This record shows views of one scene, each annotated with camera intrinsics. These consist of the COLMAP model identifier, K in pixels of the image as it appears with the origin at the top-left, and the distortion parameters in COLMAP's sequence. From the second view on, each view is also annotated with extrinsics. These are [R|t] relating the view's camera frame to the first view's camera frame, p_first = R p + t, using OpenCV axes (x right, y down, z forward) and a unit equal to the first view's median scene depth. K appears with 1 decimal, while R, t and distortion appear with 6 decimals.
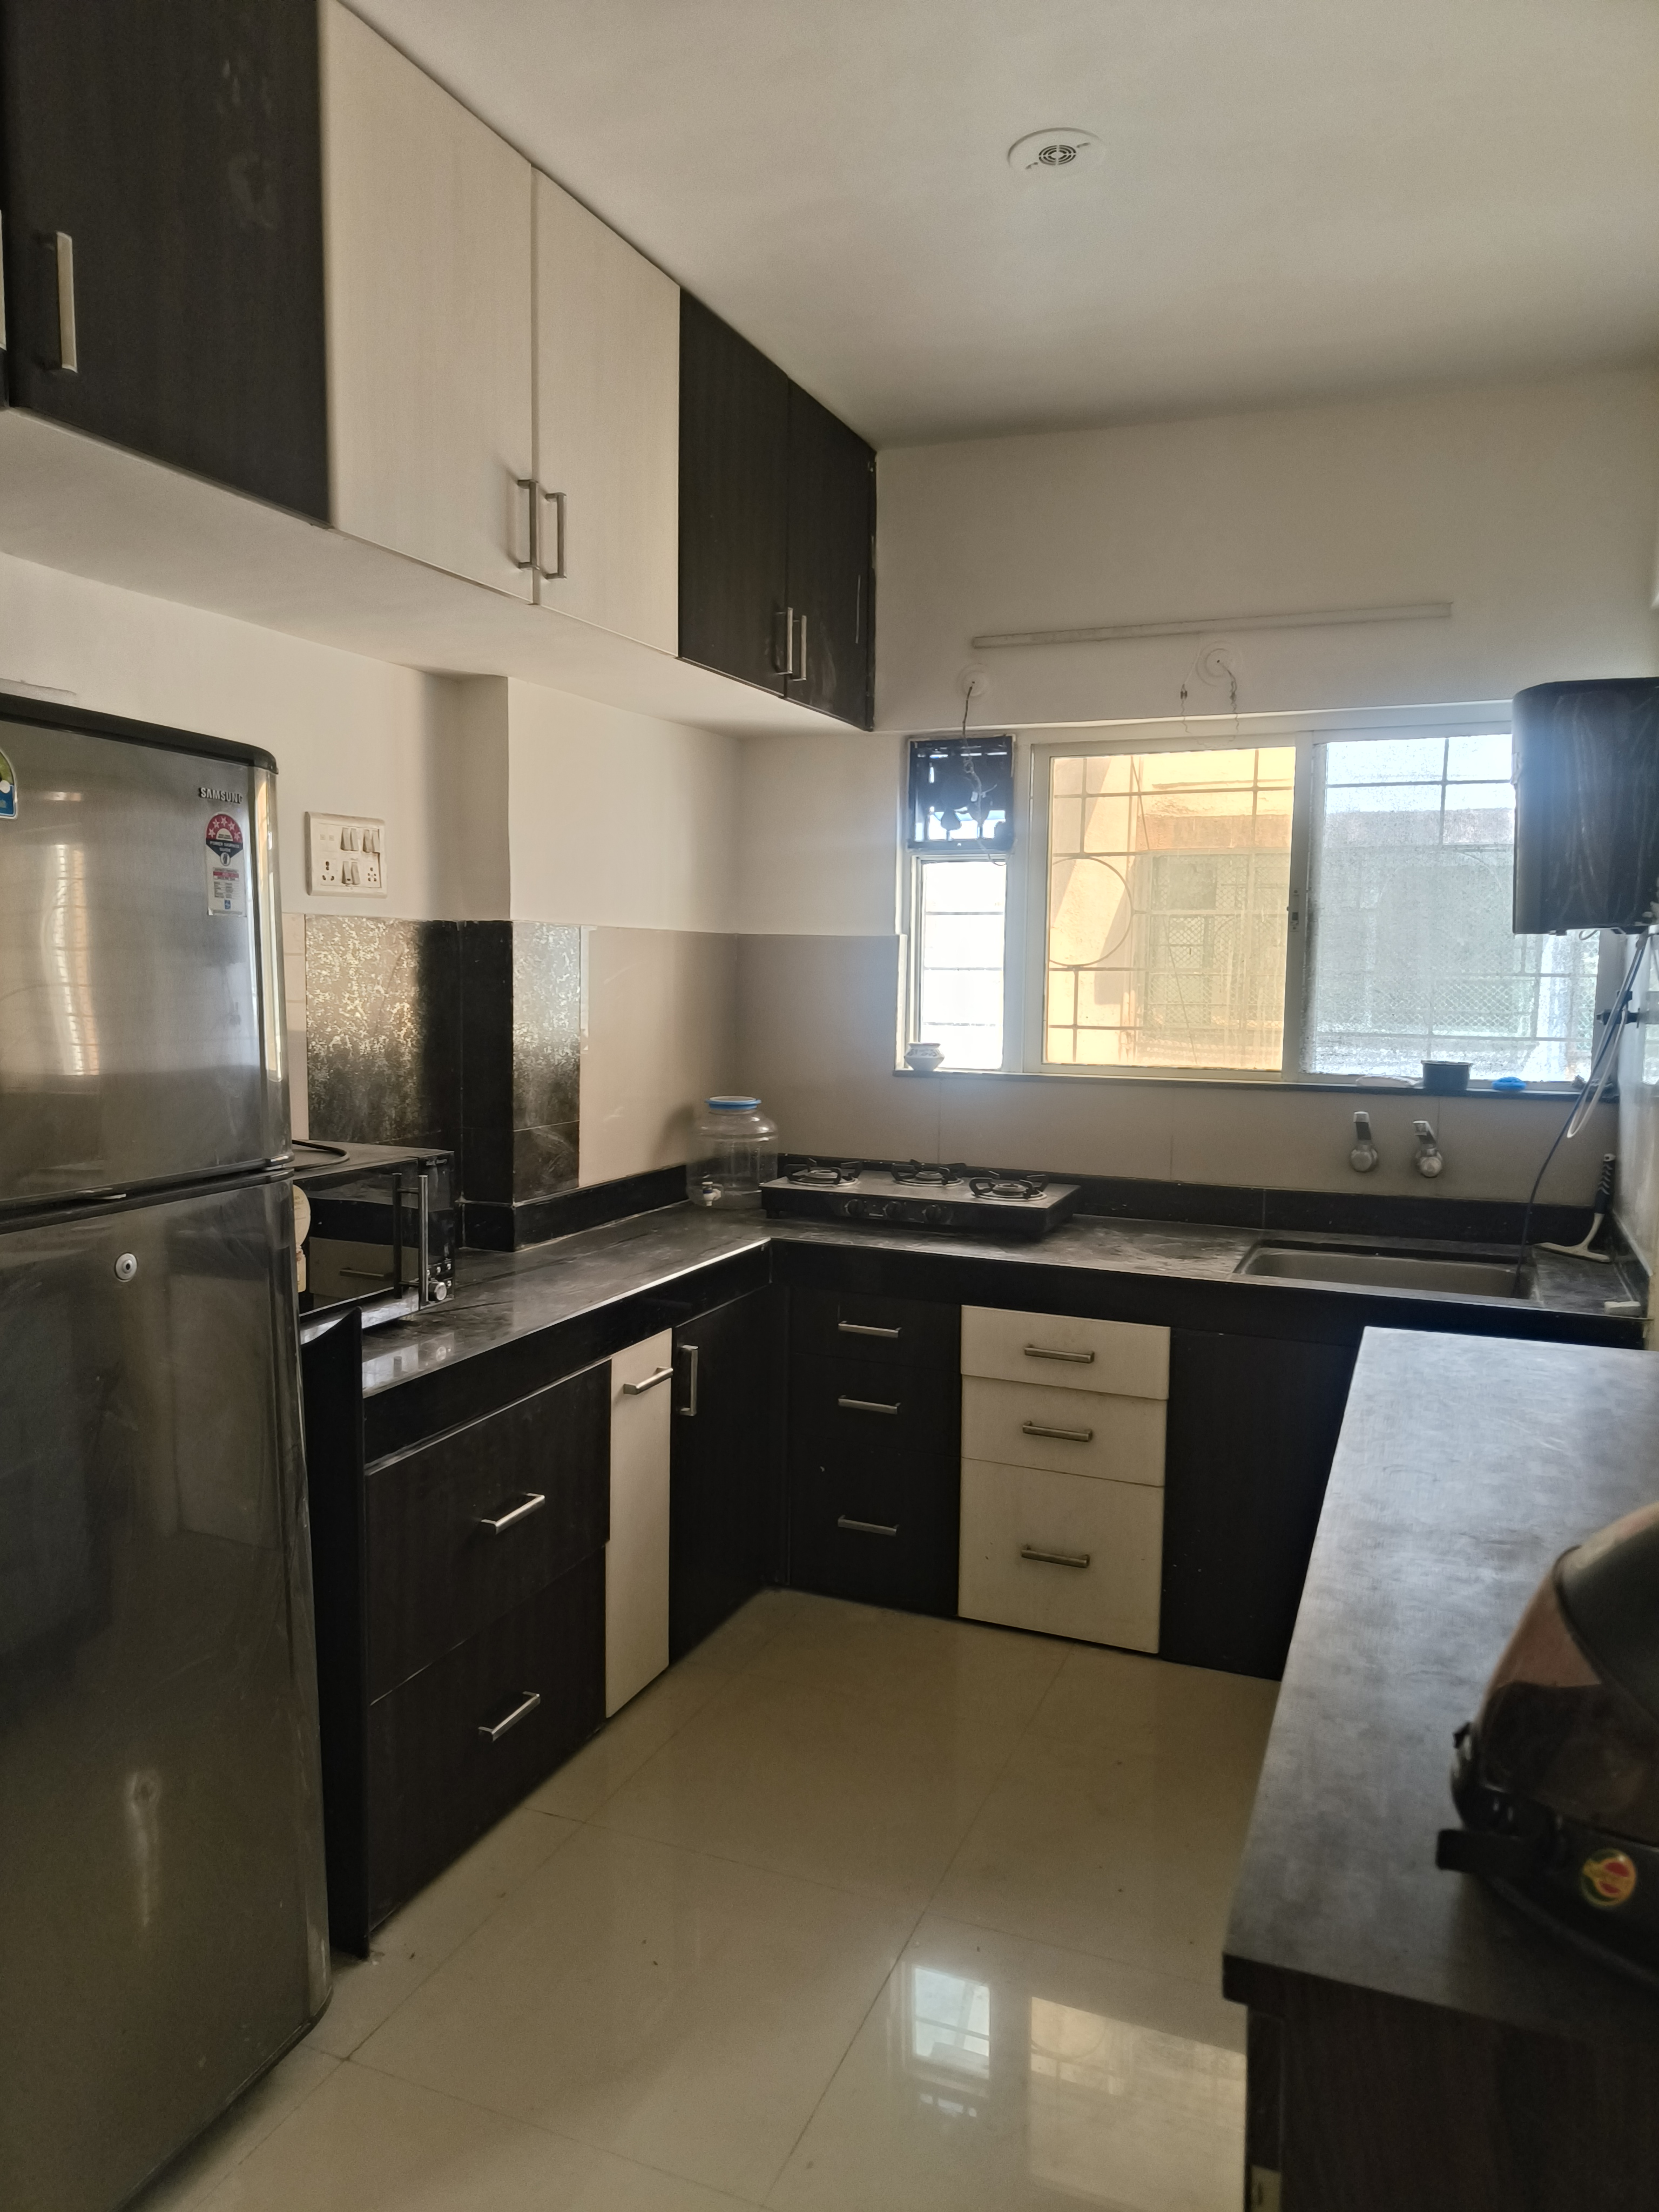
lens RADIAL K [[1561.4, 0, 793.2], [0, 1561.4, 1115.6], [0, 0, 1]] dist [0.029290, -0.018430]
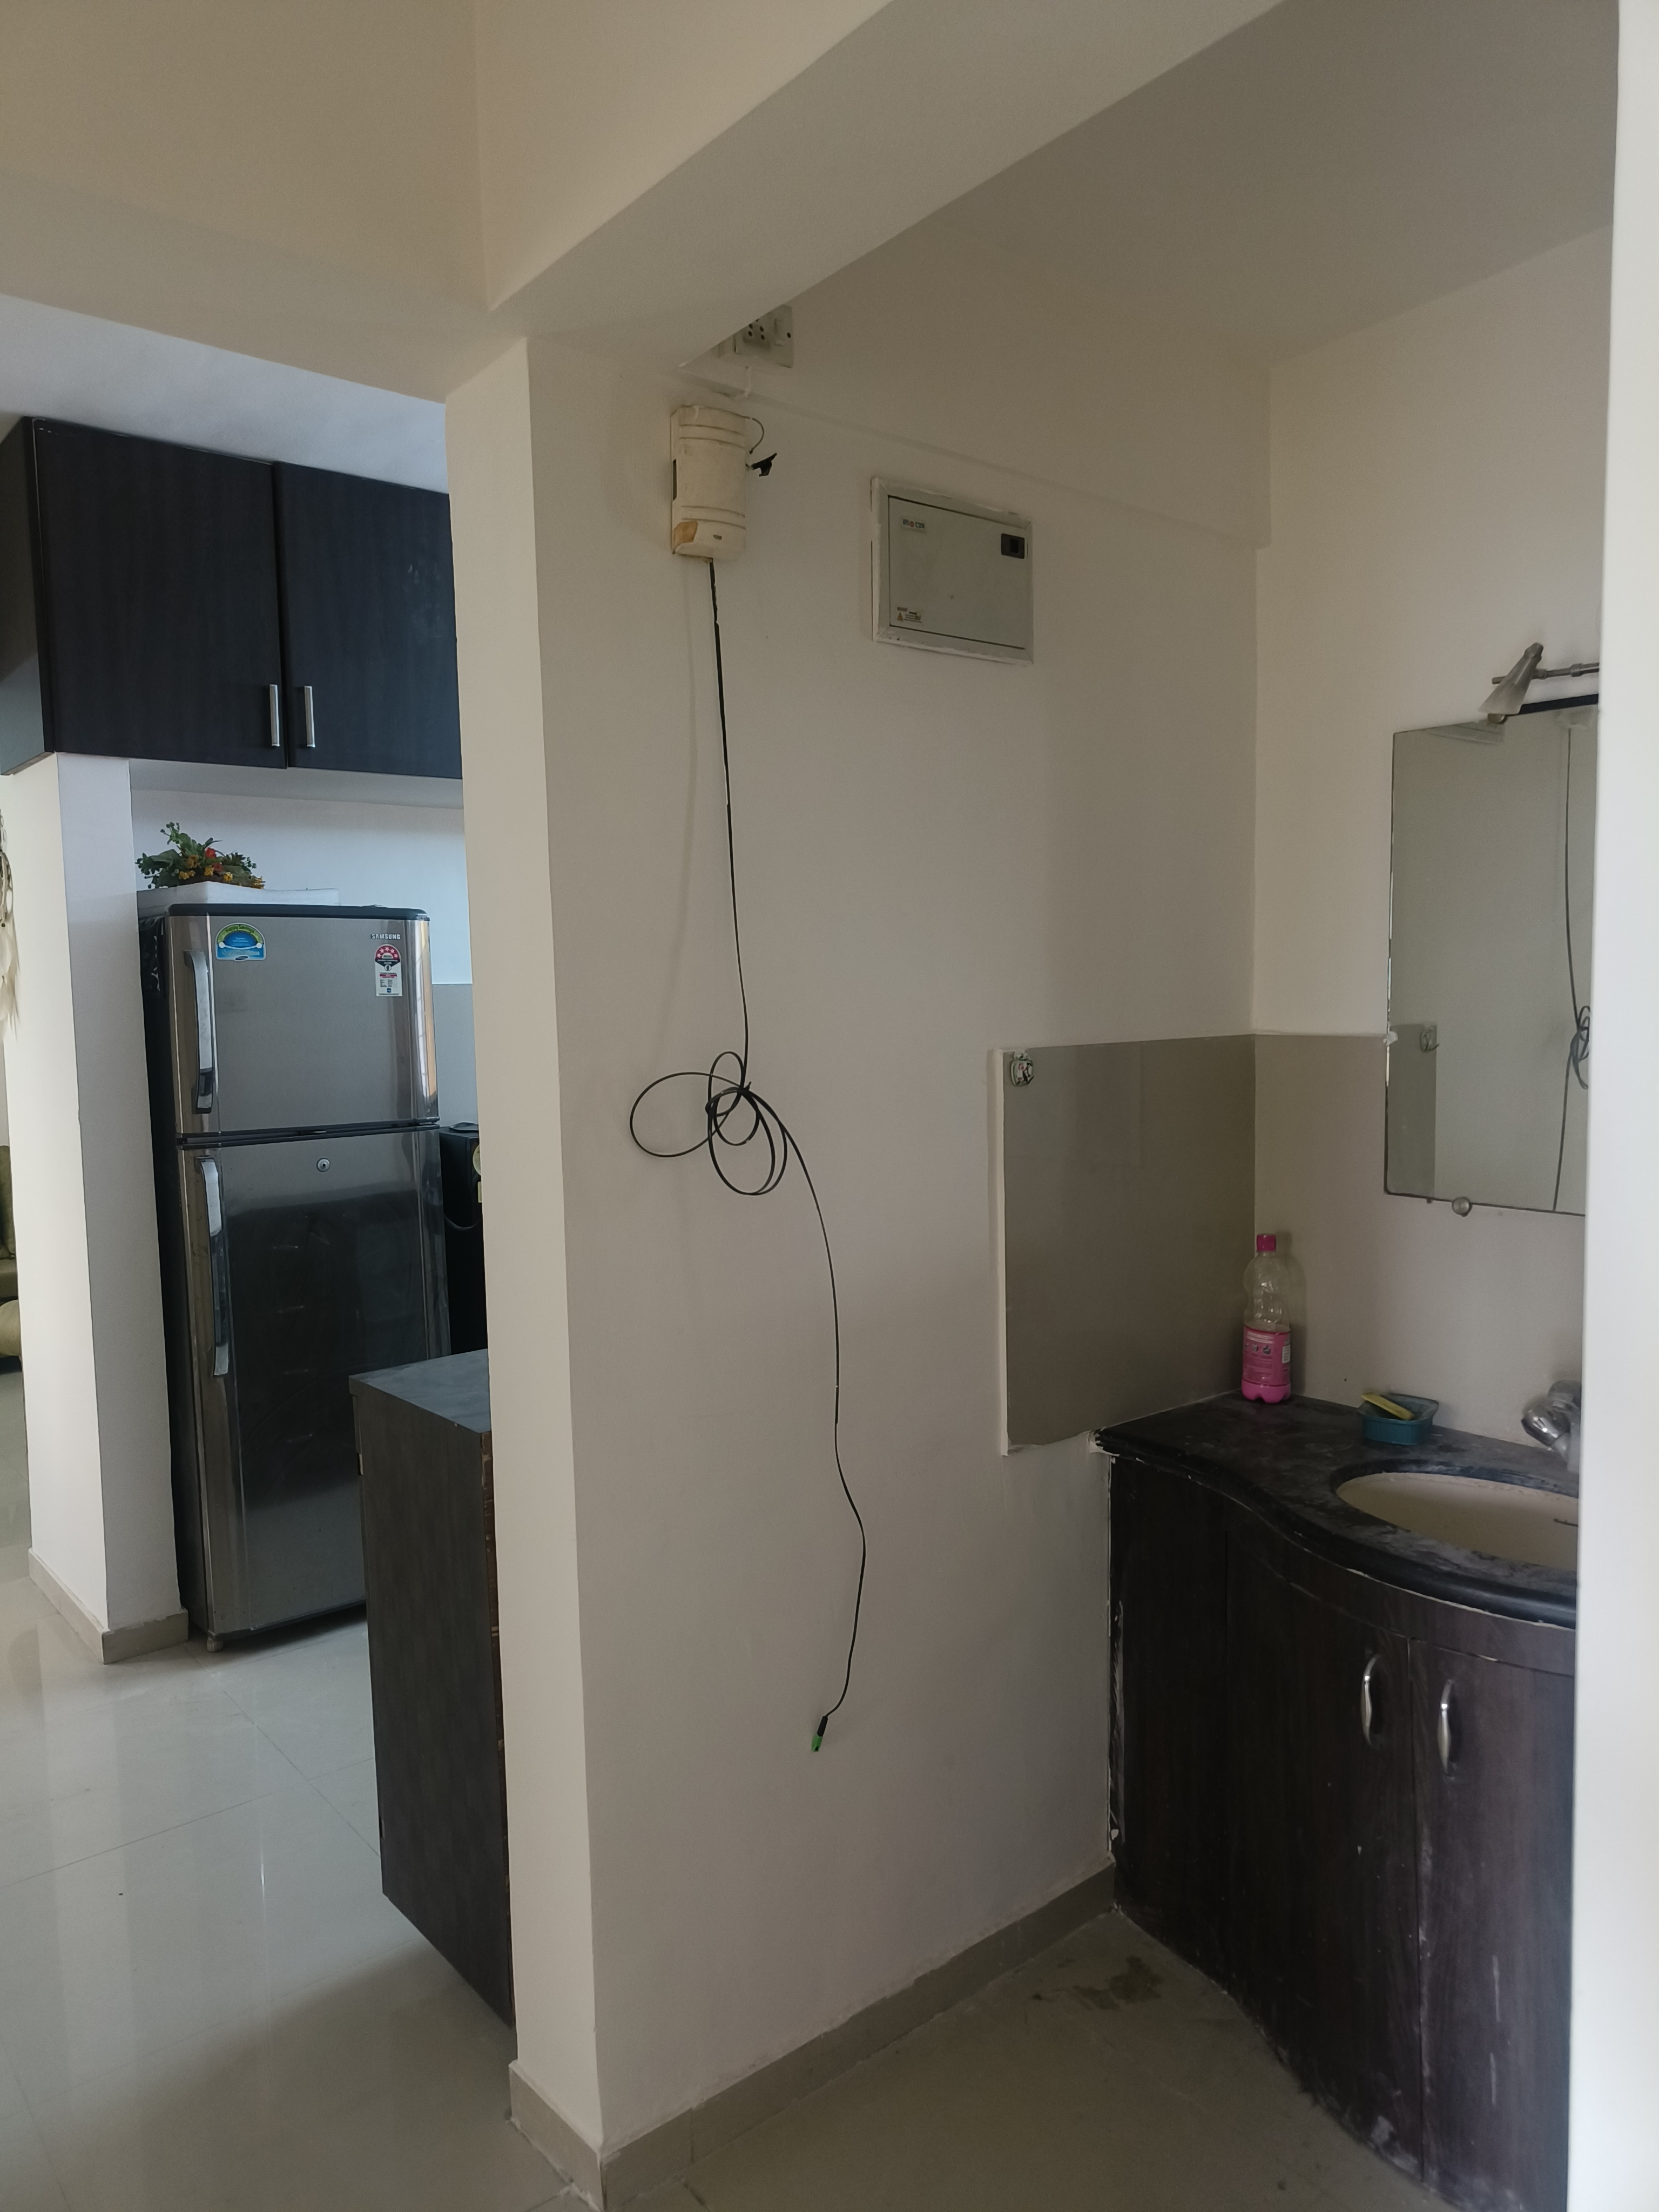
lens RADIAL K [[1561.4, 0, 818.4], [0, 1561.4, 1116.8], [0, 0, 1]] dist [0.029290, -0.018430]
pose [[0.879999, 0.012896, -0.474801, 0.577919], [-0.017918, 0.999821, -0.006055, 0.016074], [0.474638, 0.013836, 0.880072, -0.269625]]
